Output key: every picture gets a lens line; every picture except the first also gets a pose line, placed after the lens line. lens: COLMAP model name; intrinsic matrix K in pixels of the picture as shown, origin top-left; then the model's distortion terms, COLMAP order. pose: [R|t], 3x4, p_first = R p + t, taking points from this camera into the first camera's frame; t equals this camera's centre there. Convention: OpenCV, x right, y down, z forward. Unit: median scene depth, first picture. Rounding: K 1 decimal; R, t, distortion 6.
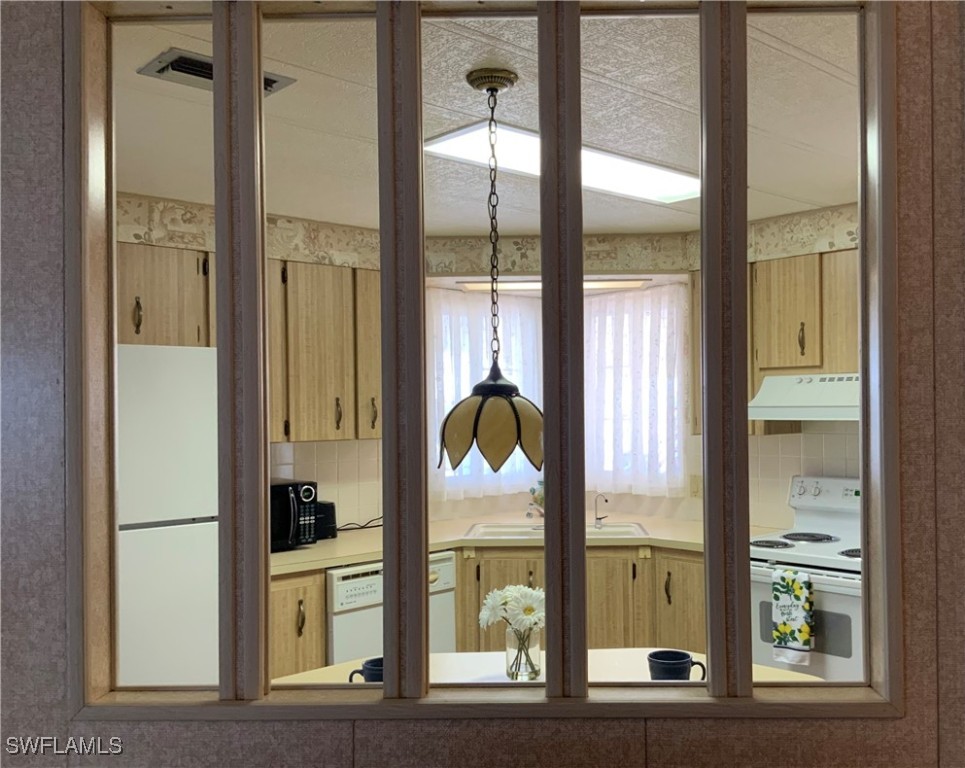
lens RADIAL K [[940.3, 0, 532.8], [0, 940.3, 393.3], [0, 0, 1]] dist [0.021025, 0.000000]
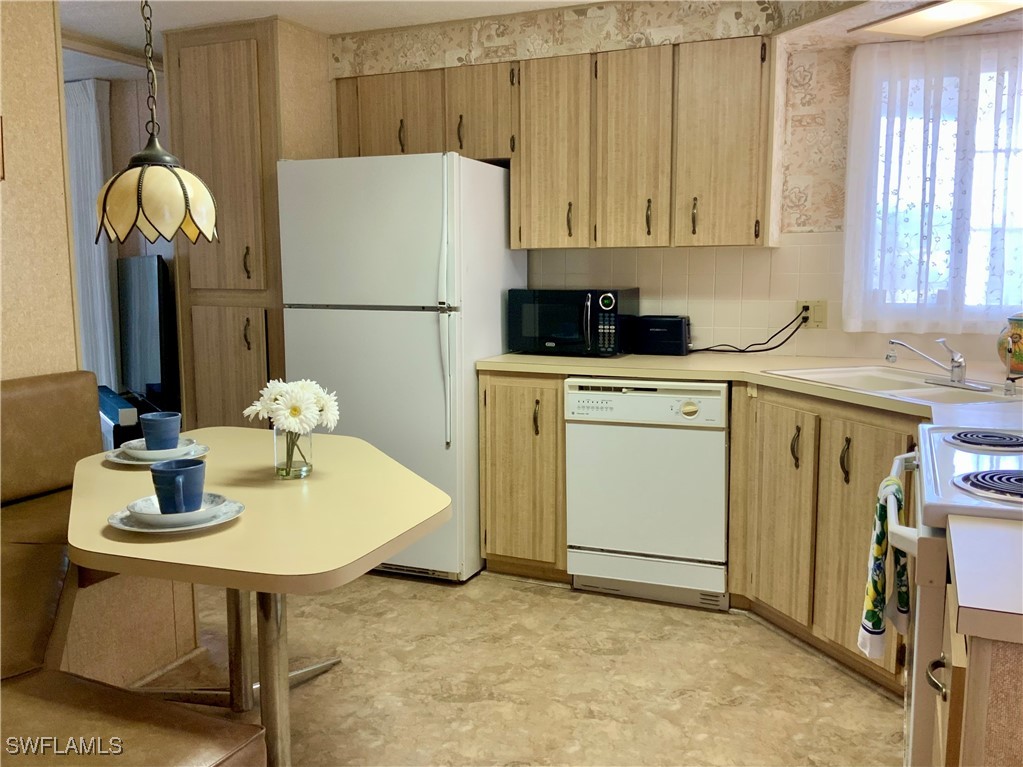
lens RADIAL K [[898.9, 0, 510.9], [0, 898.9, 383.4], [0, 0, 1]] dist [0.079428, -0.162335]
pose [[0.379103, 0.134967, -0.915459, 0.581715], [0.013461, 0.988397, 0.151295, 0.048303], [0.925257, -0.069680, 0.372887, 0.557935]]
